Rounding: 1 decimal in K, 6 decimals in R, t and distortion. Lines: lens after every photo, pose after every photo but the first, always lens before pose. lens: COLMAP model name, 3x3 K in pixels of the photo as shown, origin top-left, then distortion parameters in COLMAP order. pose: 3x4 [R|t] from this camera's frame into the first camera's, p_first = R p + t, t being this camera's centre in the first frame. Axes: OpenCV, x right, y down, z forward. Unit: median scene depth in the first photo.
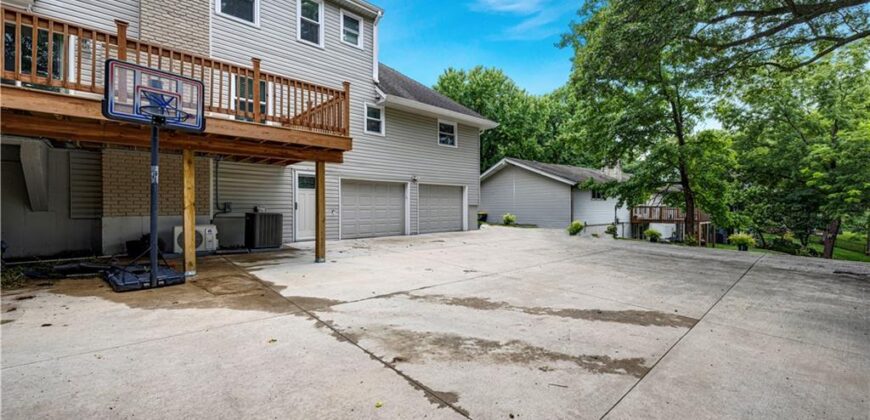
lens RADIAL K [[344.6, 0, 436.8], [0, 344.6, 211.1], [0, 0, 1]] dist [-0.002520, 0.000572]
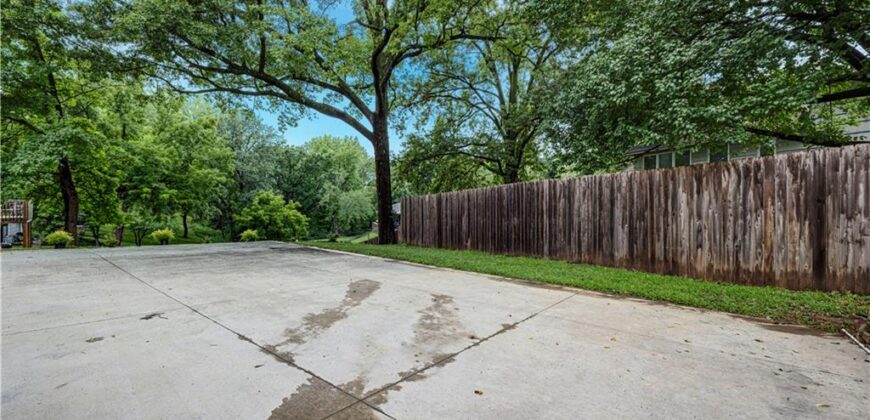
lens RADIAL K [[344.6, 0, 437.1], [0, 344.6, 208.1], [0, 0, 1]] dist [-0.002520, 0.000572]
pose [[-0.147729, -0.010609, 0.988971, -1.217819], [-0.005719, 0.999935, 0.009873, -0.065201], [-0.989011, -0.004198, -0.147780, 1.173661]]
